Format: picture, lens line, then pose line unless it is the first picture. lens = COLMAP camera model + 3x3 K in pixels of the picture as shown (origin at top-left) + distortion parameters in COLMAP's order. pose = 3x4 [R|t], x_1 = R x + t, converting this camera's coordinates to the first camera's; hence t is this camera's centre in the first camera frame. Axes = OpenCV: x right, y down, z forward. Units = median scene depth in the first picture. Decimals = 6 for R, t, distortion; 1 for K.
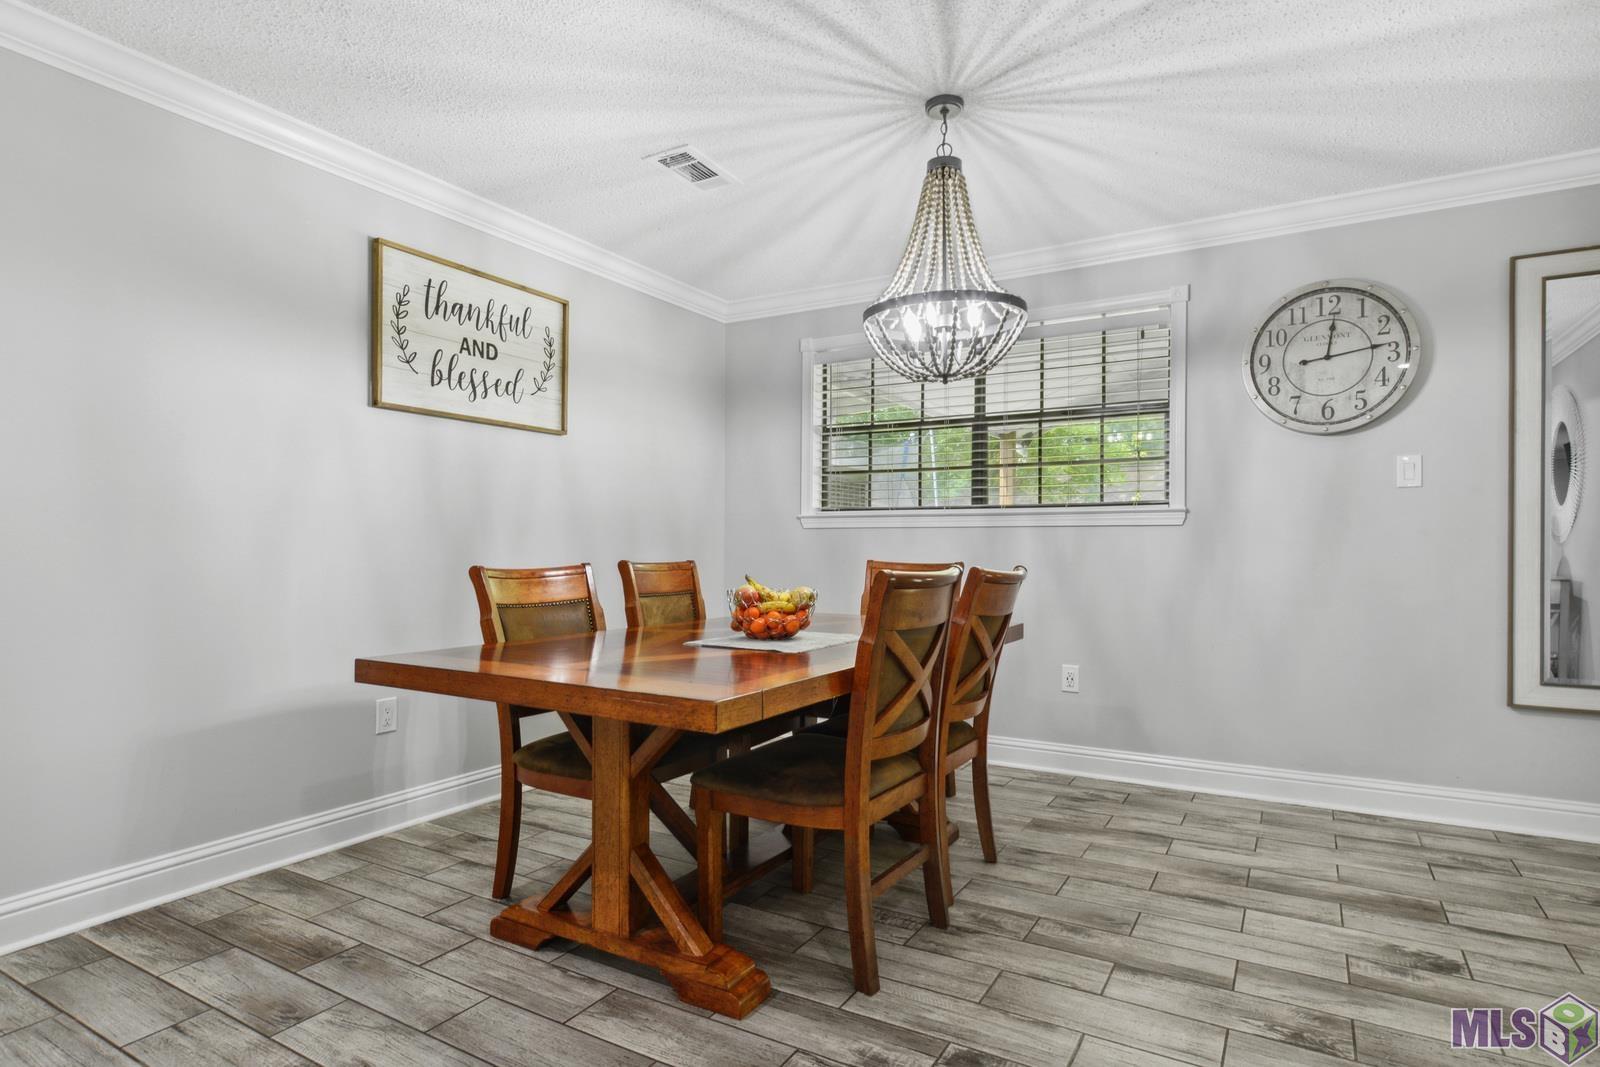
lens RADIAL K [[858.4, 0, 815.2], [0, 858.4, 545.7], [0, 0, 1]] dist [0.005322, 0.002644]
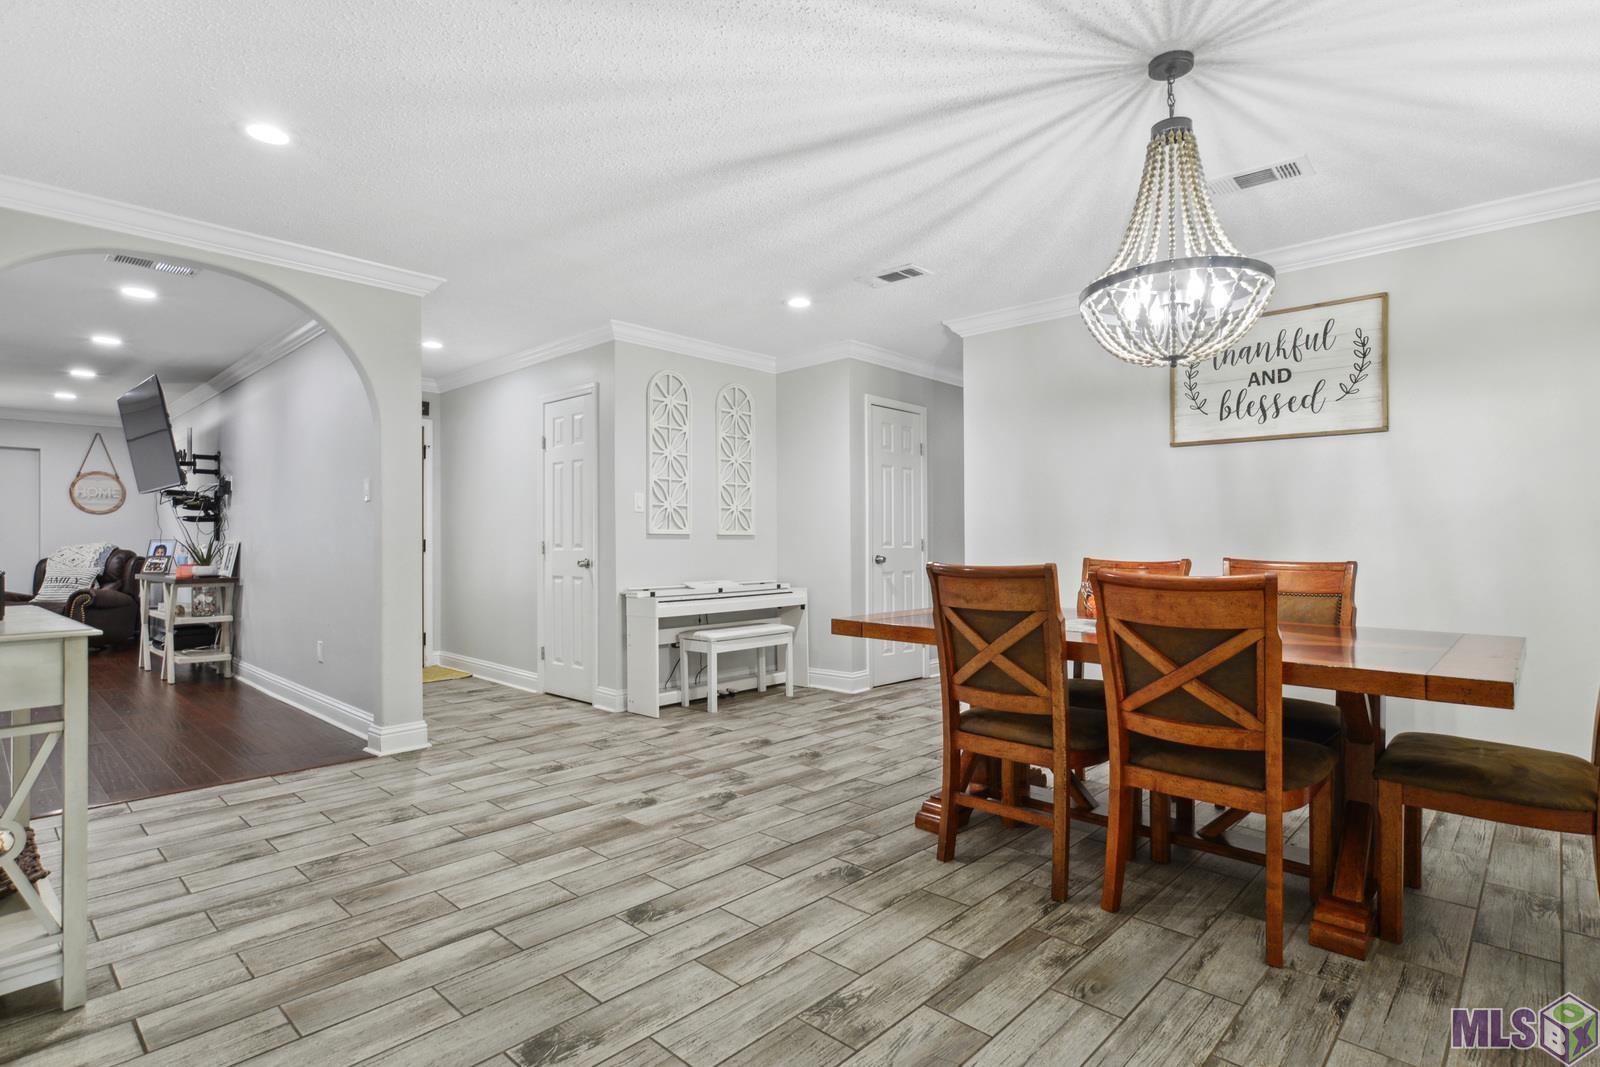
lens RADIAL K [[819.2, 0, 810.4], [0, 819.2, 535.6], [0, 0, 1]] dist [0.003549, 0.000923]
pose [[-0.231384, -0.007883, -0.972831, 0.852071], [-0.000597, 0.999968, -0.007960, -0.002976], [0.972862, -0.001261, -0.231382, 0.654168]]
